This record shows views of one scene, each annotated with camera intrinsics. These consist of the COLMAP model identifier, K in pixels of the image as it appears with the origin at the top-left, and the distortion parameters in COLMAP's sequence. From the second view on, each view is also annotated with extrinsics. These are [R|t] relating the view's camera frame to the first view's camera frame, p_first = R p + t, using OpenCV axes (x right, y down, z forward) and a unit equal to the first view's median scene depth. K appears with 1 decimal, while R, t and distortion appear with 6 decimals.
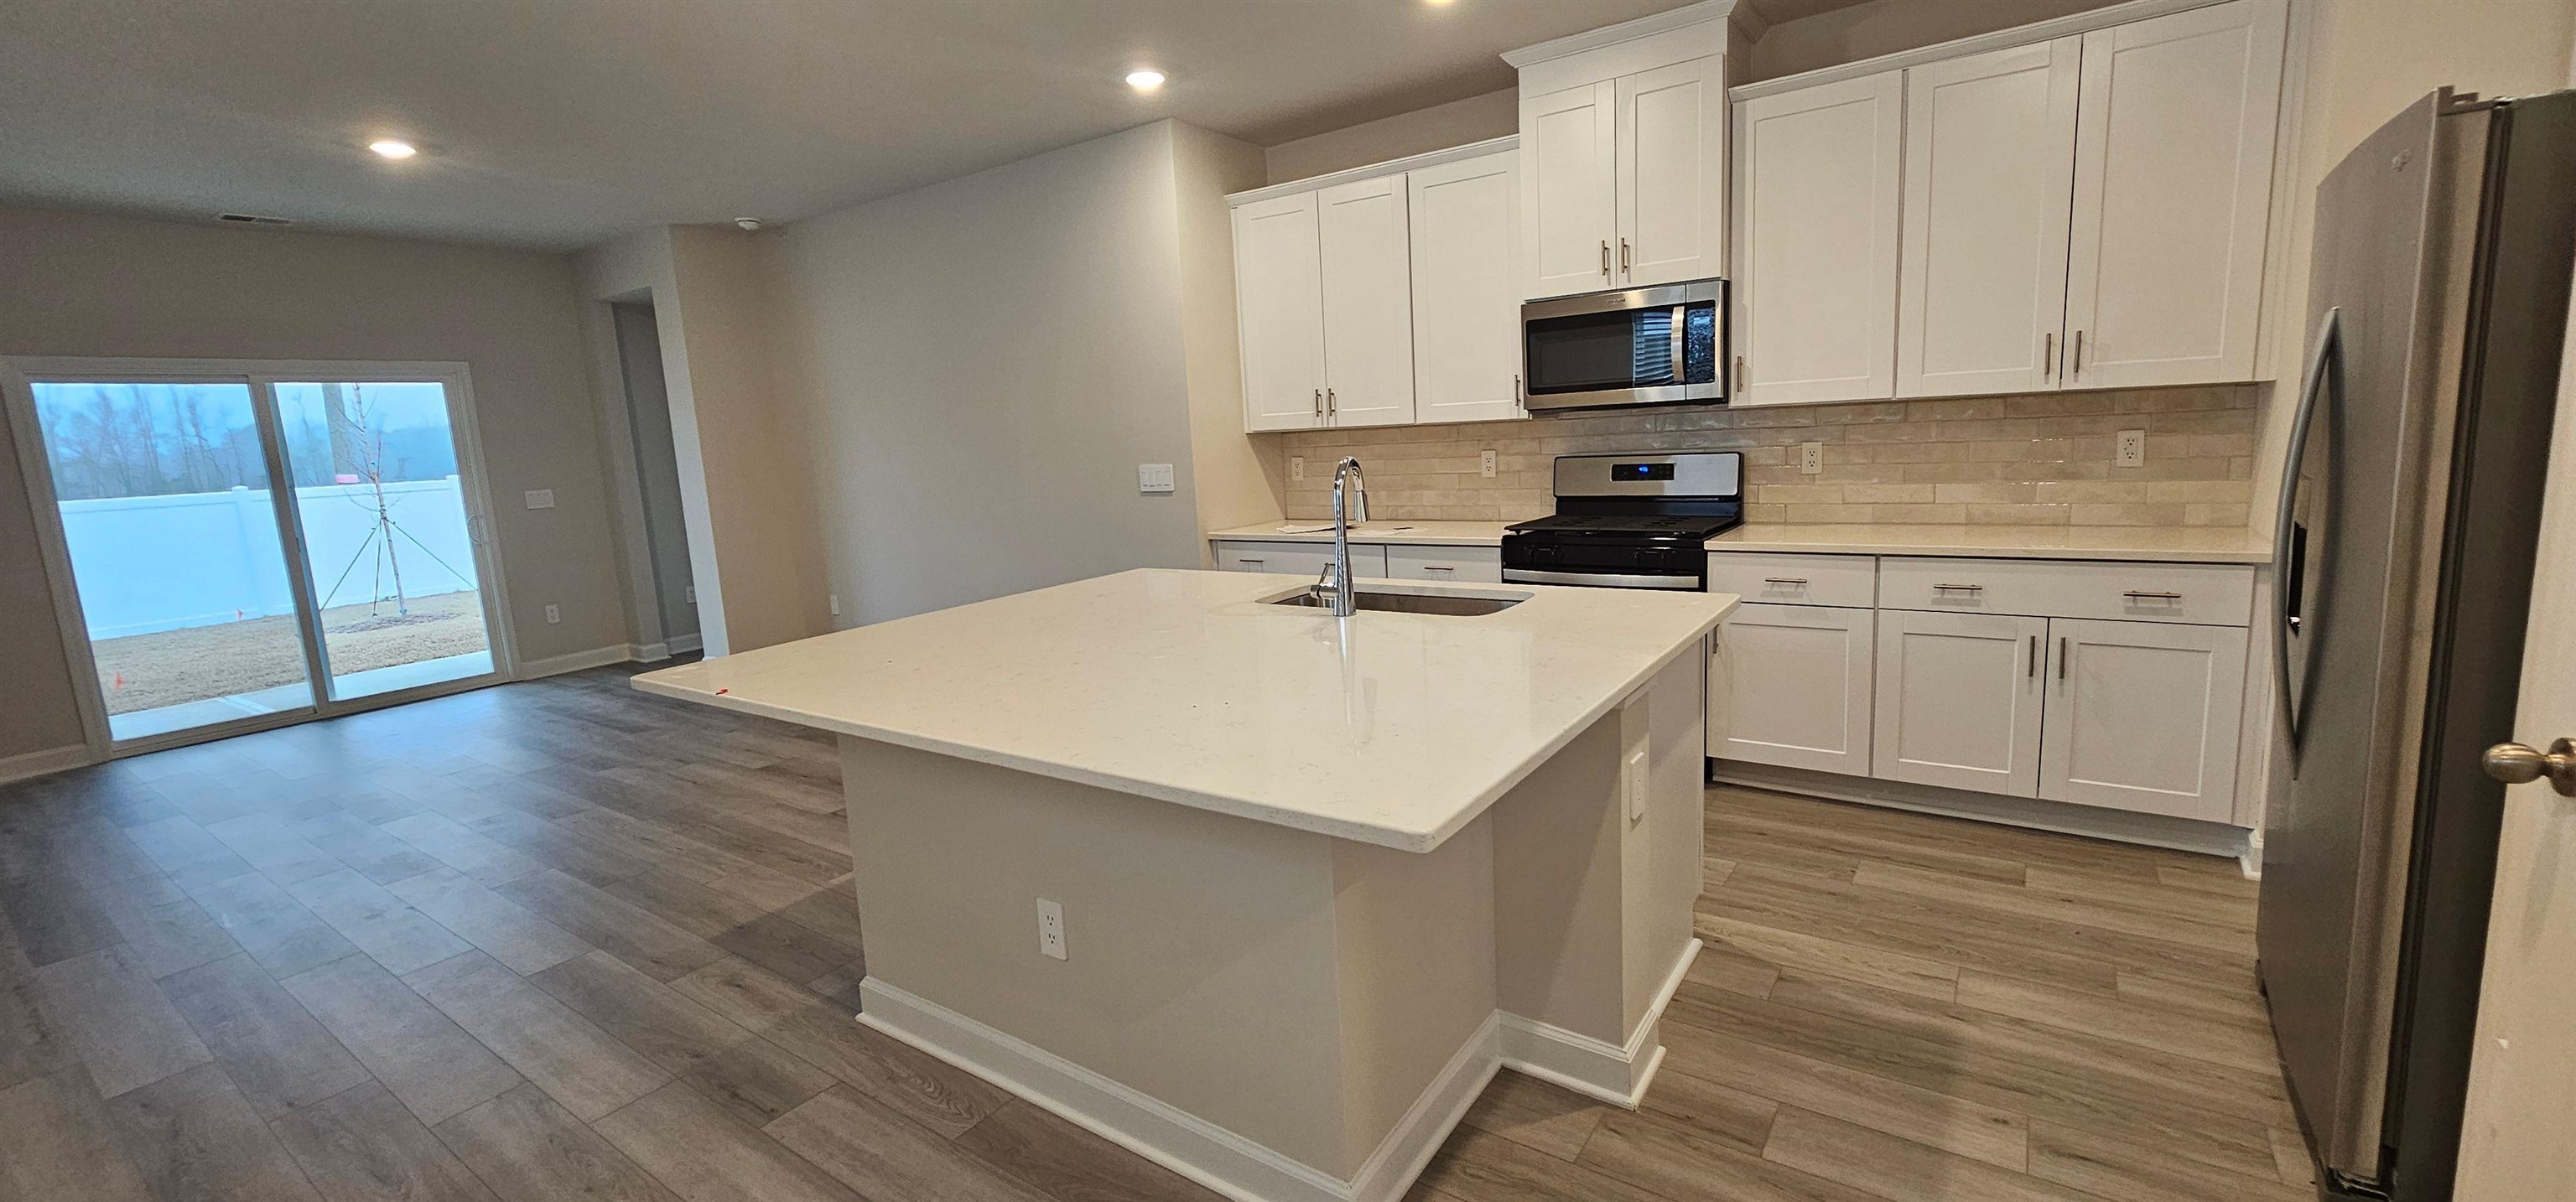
lens RADIAL K [[1046.0, 0, 1304.1], [0, 1046.0, 587.0], [0, 0, 1]] dist [-0.001054, -0.000423]
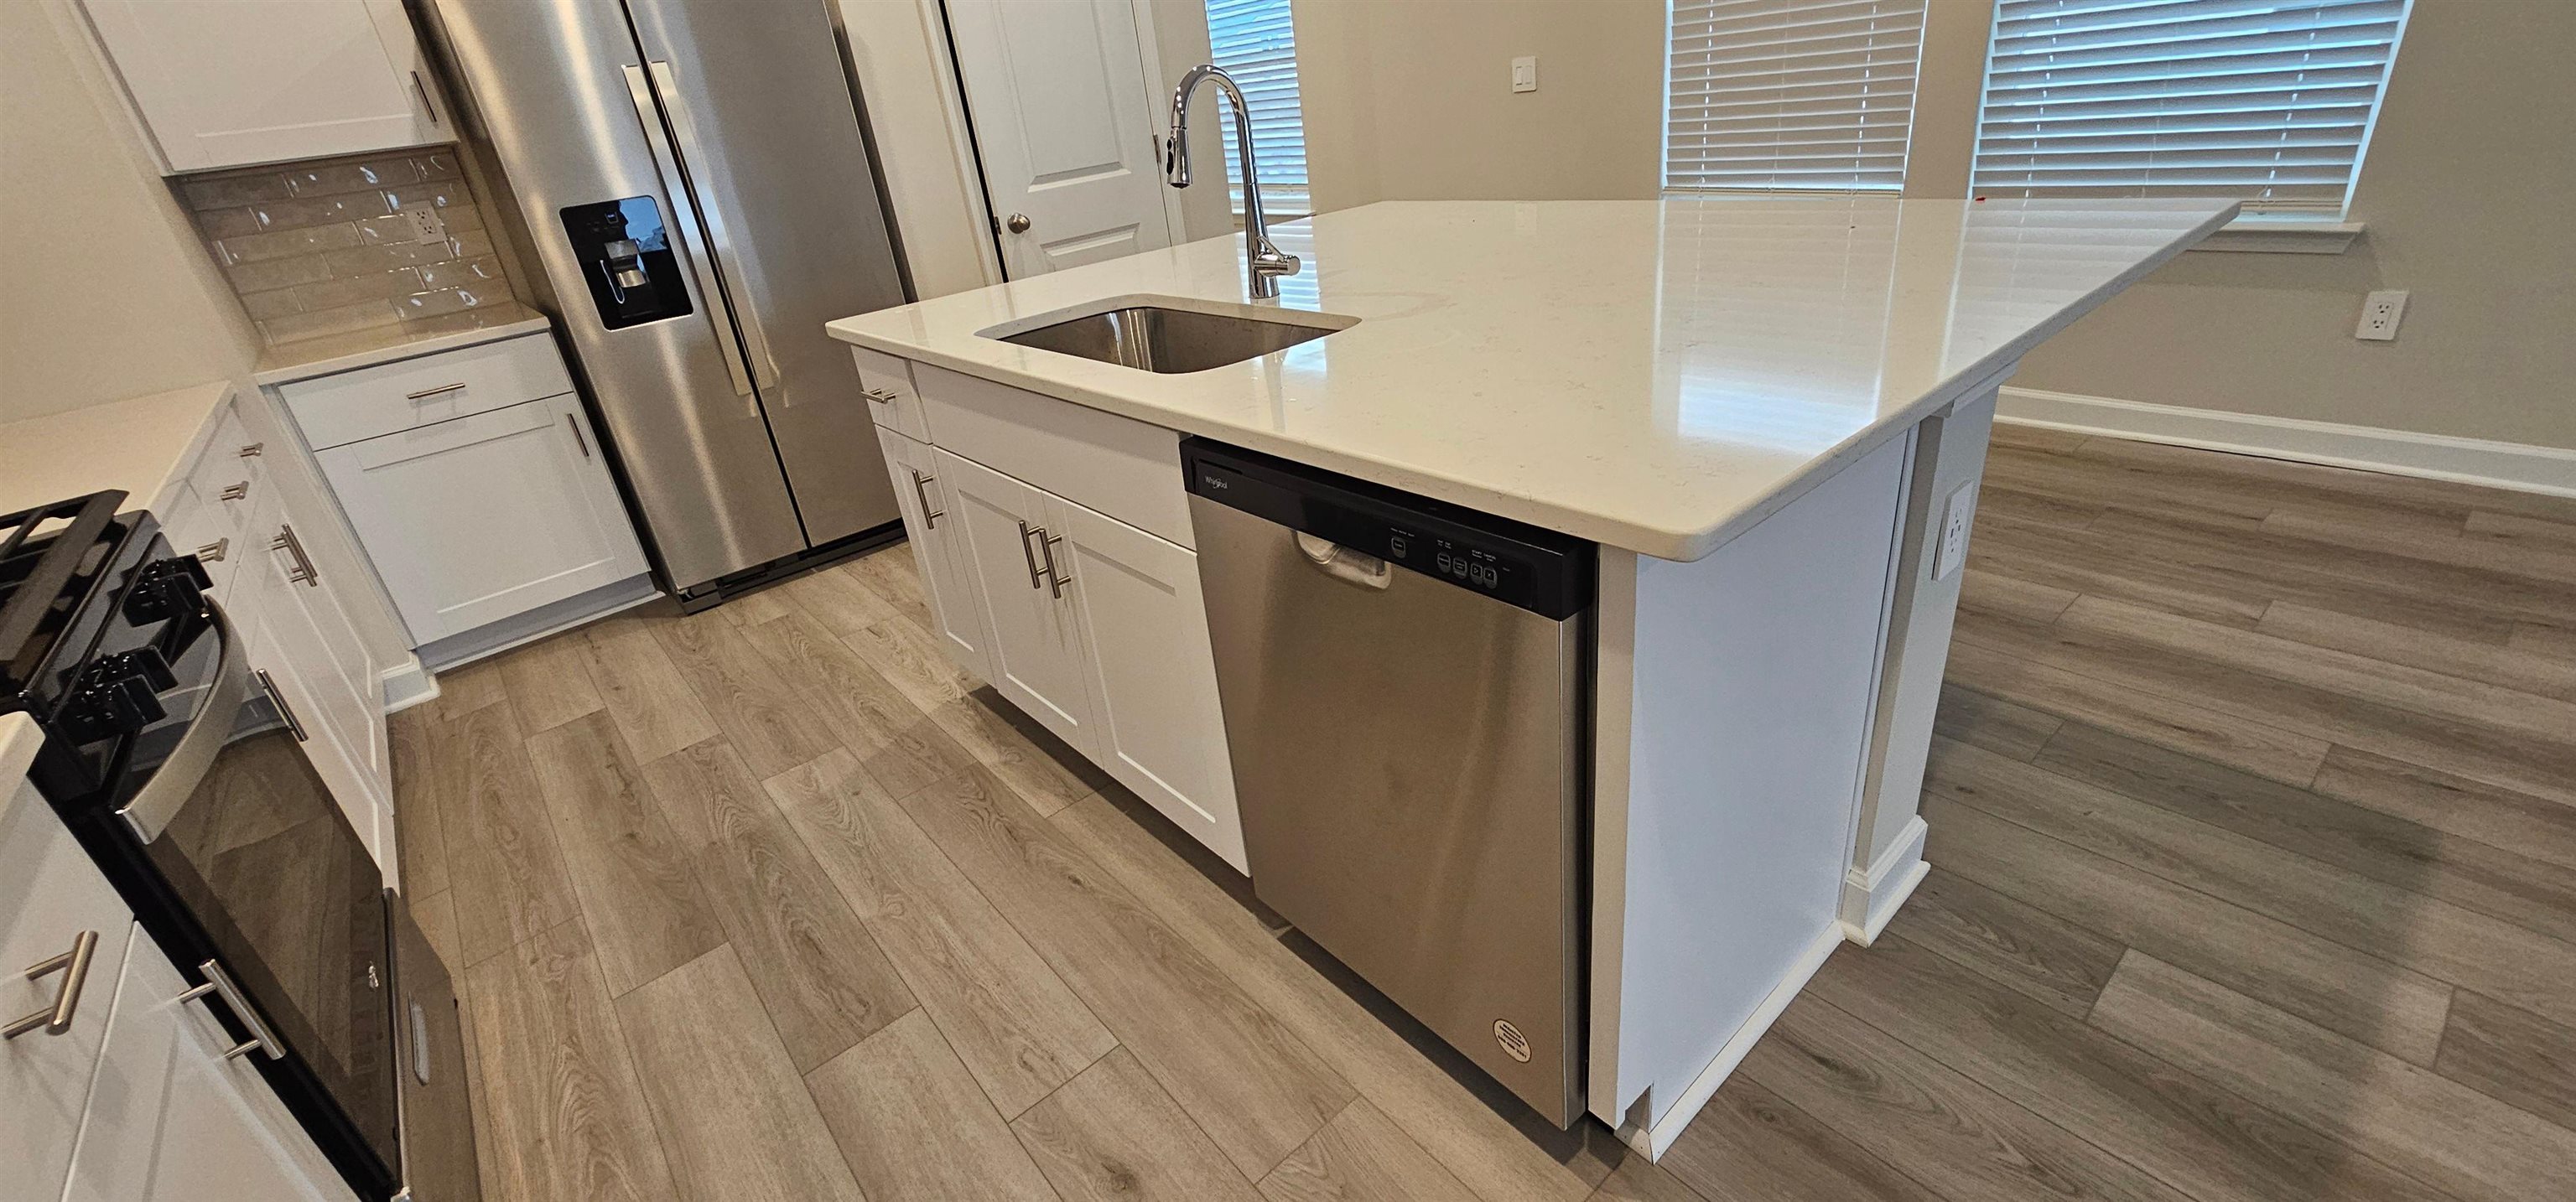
lens RADIAL K [[1046.0, 0, 1287.5], [0, 1046.0, 588.0], [0, 0, 1]] dist [-0.001054, -0.000423]
pose [[-0.949856, 0.026796, 0.311537, -0.153287], [0.202972, 0.810724, 0.549116, -0.158998], [-0.237856, 0.584815, -0.775510, 1.291218]]
